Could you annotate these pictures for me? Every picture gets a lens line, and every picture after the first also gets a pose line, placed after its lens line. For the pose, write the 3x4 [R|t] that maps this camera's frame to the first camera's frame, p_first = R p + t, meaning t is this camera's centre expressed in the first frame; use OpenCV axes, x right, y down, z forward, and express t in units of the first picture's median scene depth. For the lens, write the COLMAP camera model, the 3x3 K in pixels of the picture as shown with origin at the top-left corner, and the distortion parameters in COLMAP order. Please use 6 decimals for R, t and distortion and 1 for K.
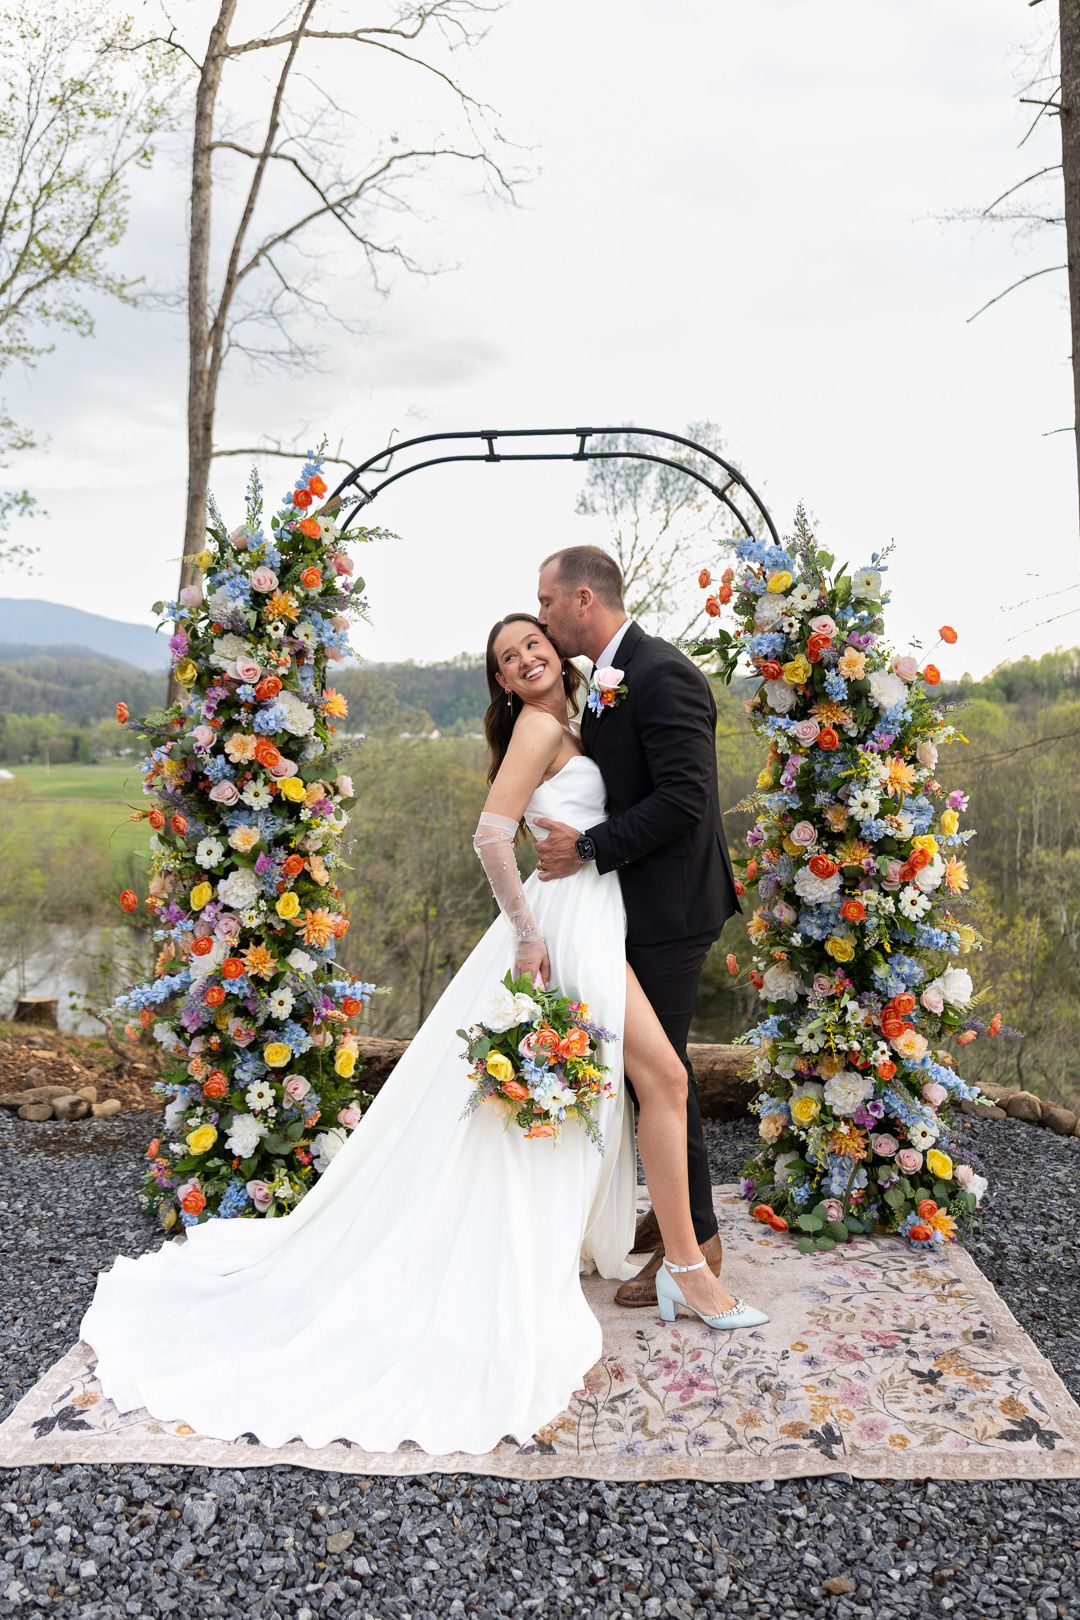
lens RADIAL K [[1228.1, 0, 546.2], [0, 1228.1, 816.4], [0, 0, 1]] dist [0.025200, -0.031329]
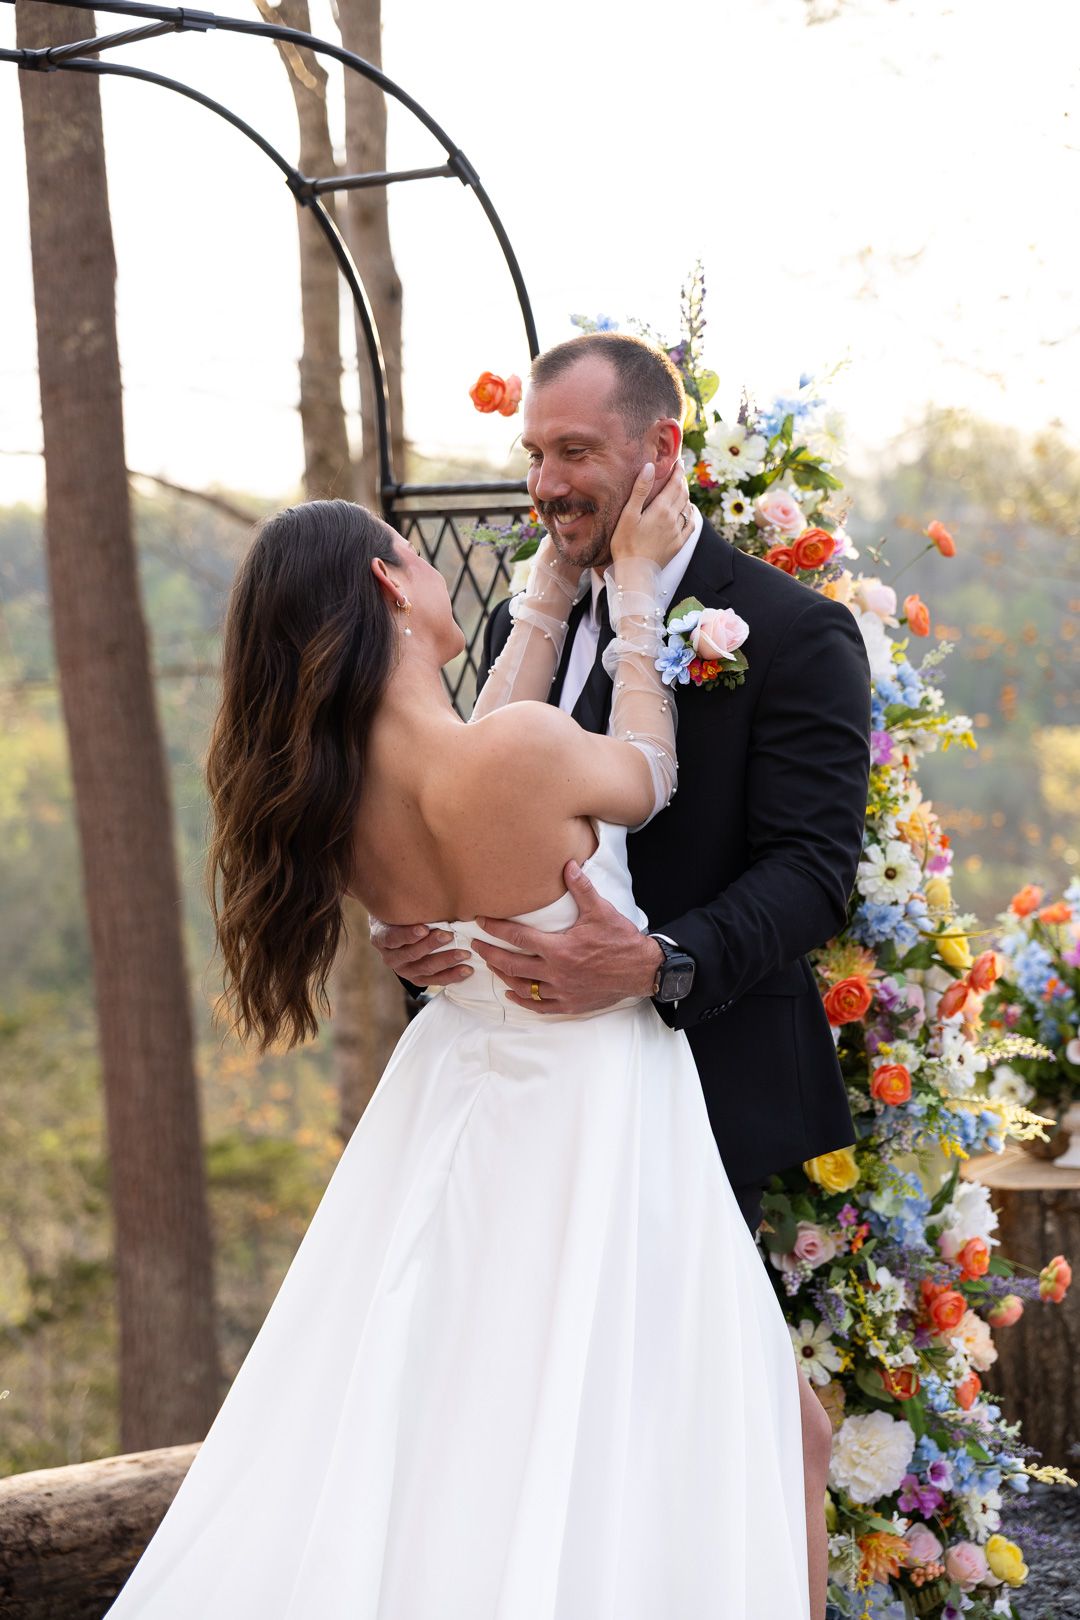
lens RADIAL K [[2943.9, 0, 522.7], [0, 2943.9, 819.0], [0, 0, 1]] dist [0.032869, 0.000000]
pose [[0.744072, -0.026998, 0.667554, -0.629931], [0.044203, 0.998983, -0.008867, -0.026368], [-0.666636, 0.036105, 0.744509, 0.195044]]
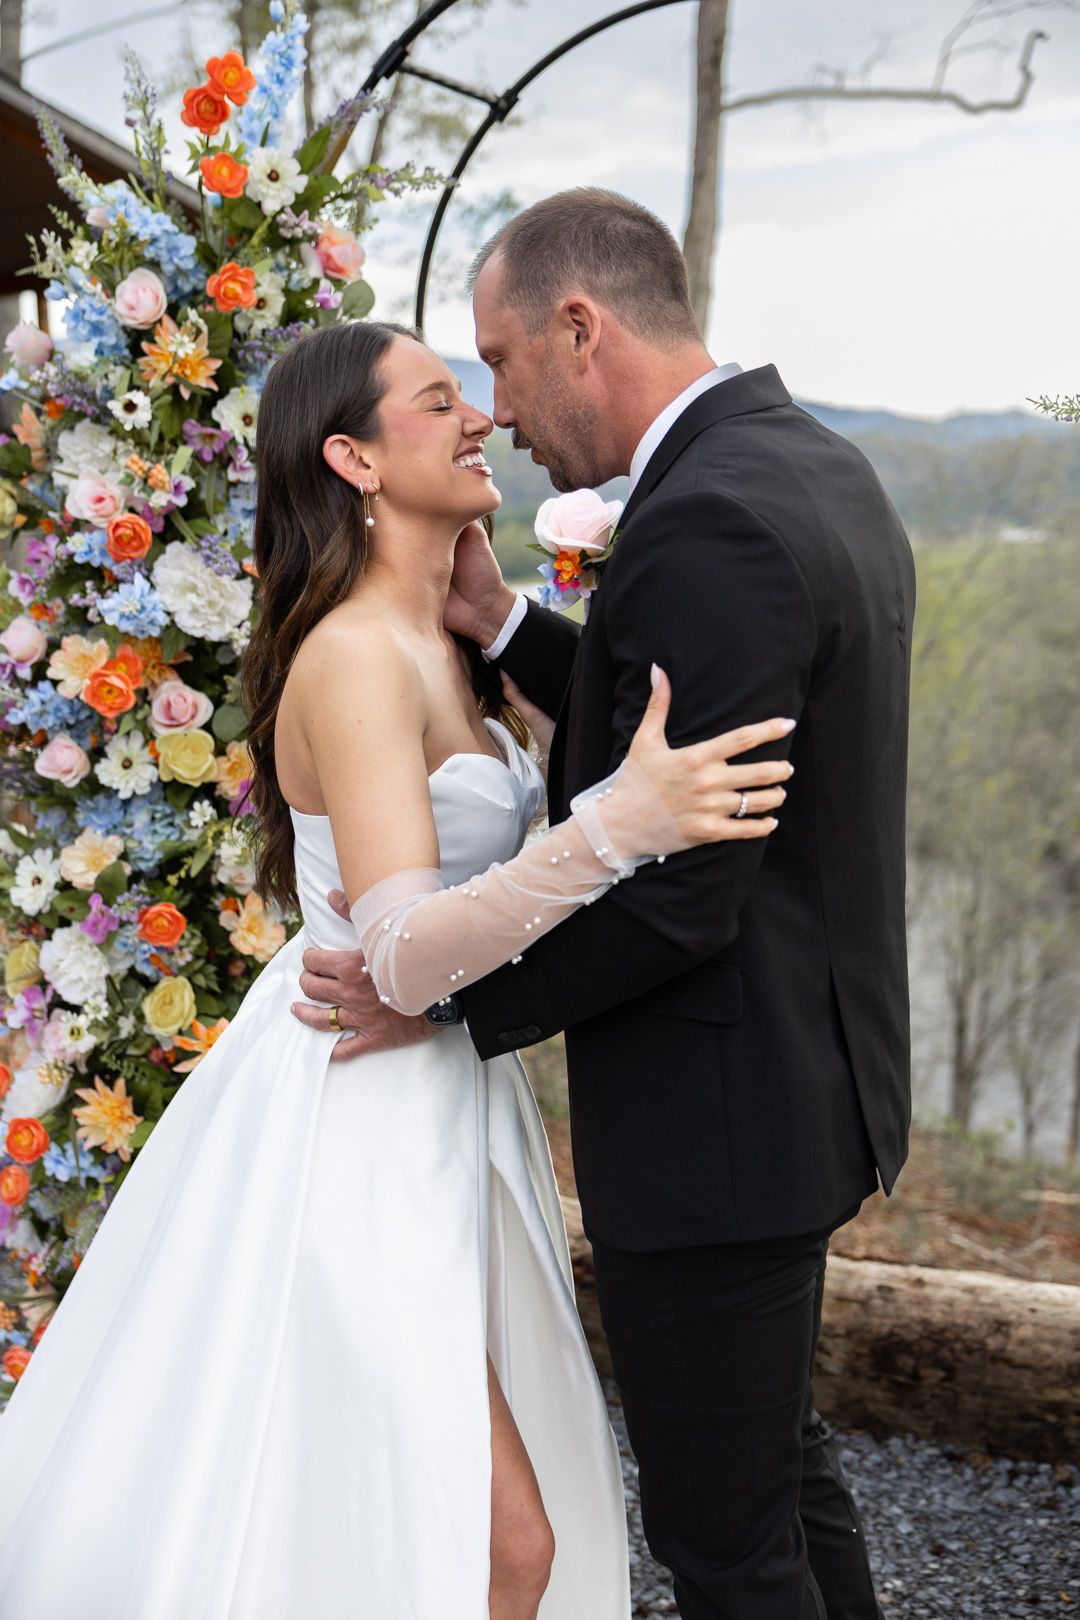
lens RADIAL K [[1773.9, 0, 547.7], [0, 1773.9, 797.8], [0, 0, 1]] dist [-0.000063, 0.000000]
pose [[0.915834, 0.057400, -0.397434, 0.187111], [-0.022366, 0.995486, 0.092236, -0.072772], [0.400934, -0.075584, 0.912983, 0.449176]]
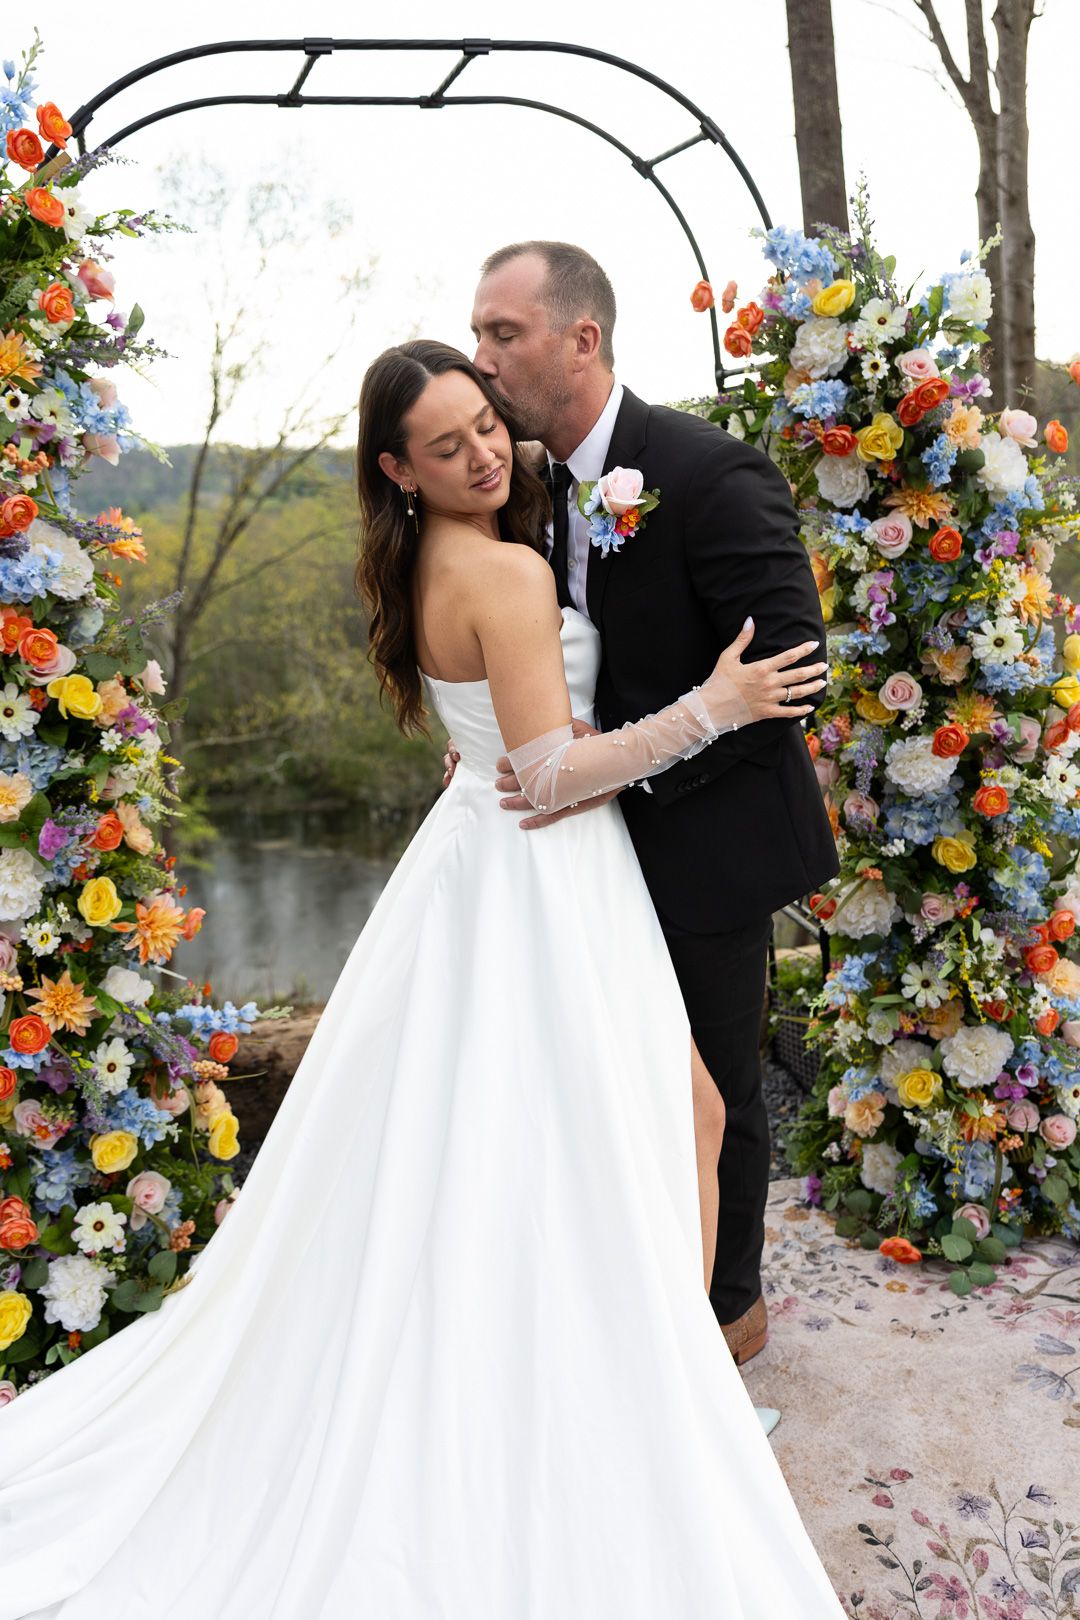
lens RADIAL K [[1359.1, 0, 546.3], [0, 1359.1, 810.9], [0, 0, 1]] dist [0.029640, -0.035134]
pose [[0.953407, -0.120867, 0.276417, -0.182941], [0.079475, 0.984497, 0.156362, -0.052091], [-0.291031, -0.127109, 0.948232, 0.344250]]
